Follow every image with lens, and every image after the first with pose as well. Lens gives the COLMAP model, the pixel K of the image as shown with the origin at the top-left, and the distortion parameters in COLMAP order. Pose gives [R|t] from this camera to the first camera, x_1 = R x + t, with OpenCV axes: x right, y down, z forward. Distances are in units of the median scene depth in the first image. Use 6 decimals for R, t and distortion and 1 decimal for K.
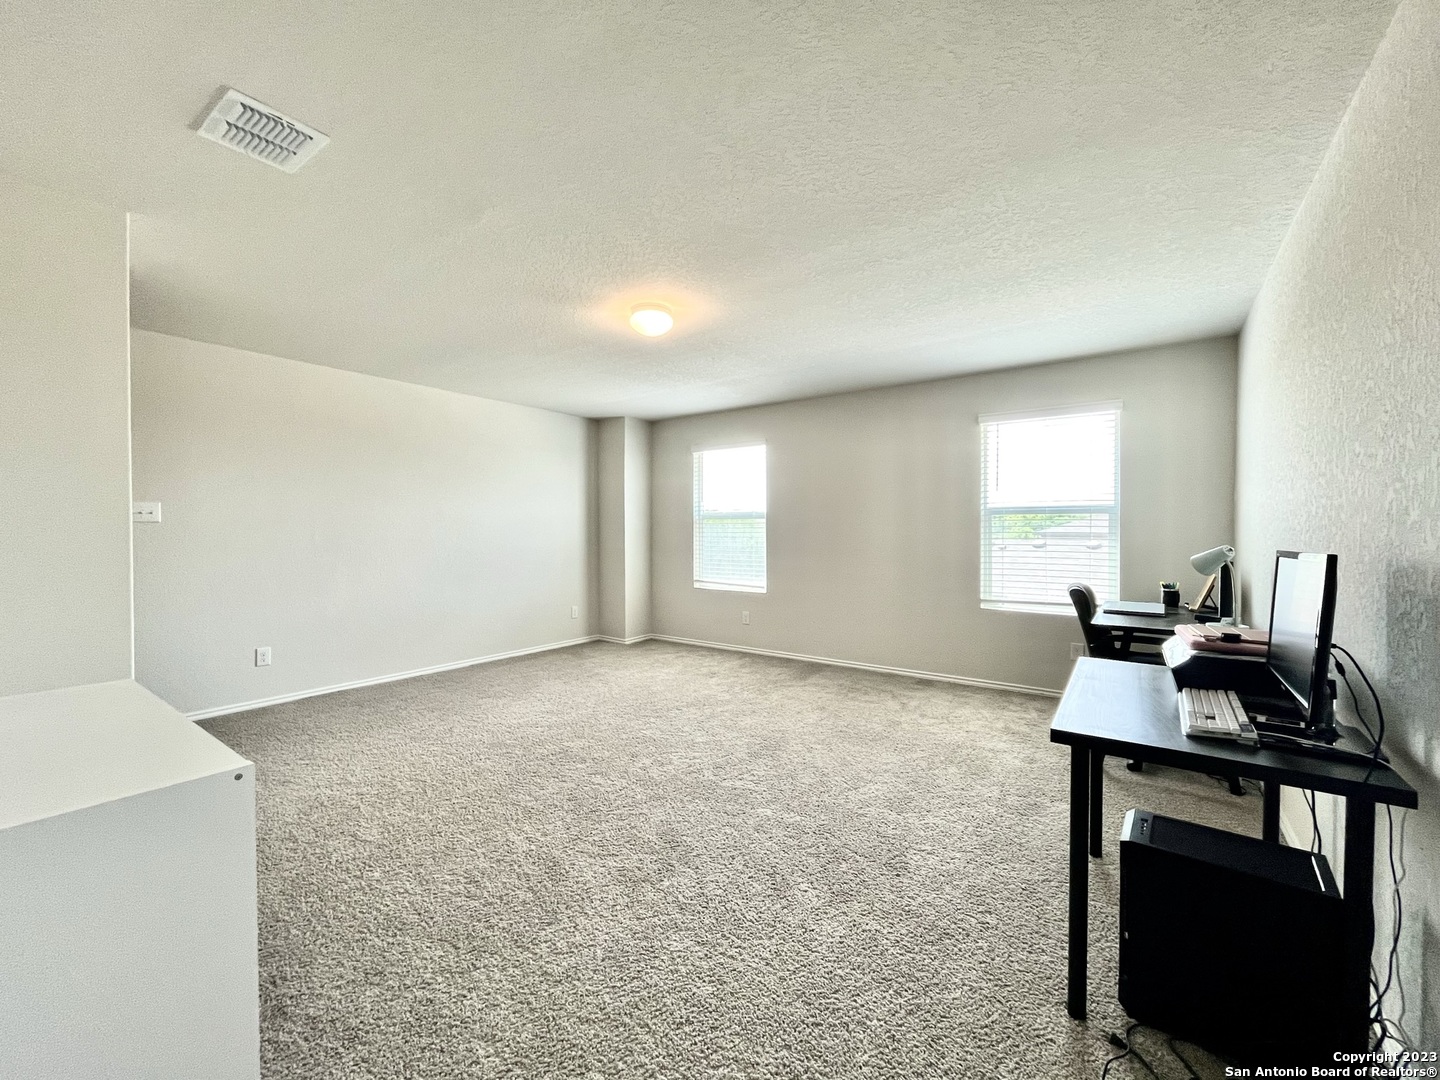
lens RADIAL K [[589.1, 0, 714.5], [0, 589.1, 537.0], [0, 0, 1]] dist [-0.001788, -0.000475]
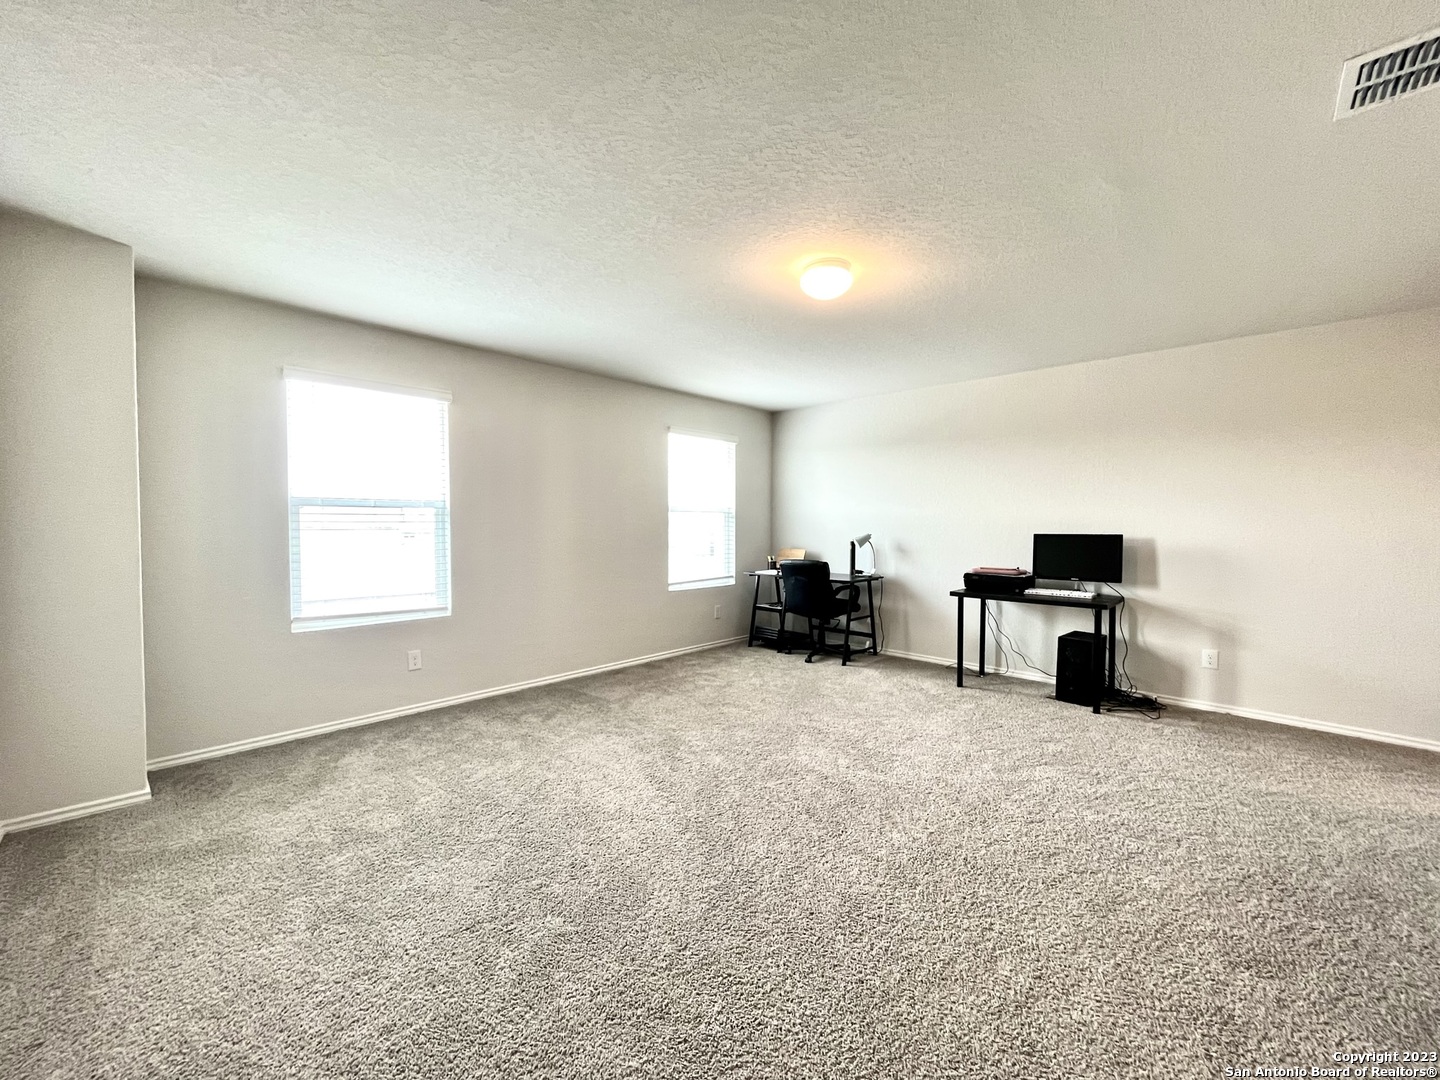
lens RADIAL K [[589.1, 0, 719.9], [0, 589.1, 533.4], [0, 0, 1]] dist [-0.001788, -0.000475]
pose [[0.123799, -0.013233, 0.992219, -0.699727], [0.014203, 0.999832, 0.011562, -0.005446], [-0.992206, 0.012661, 0.123966, 0.758106]]
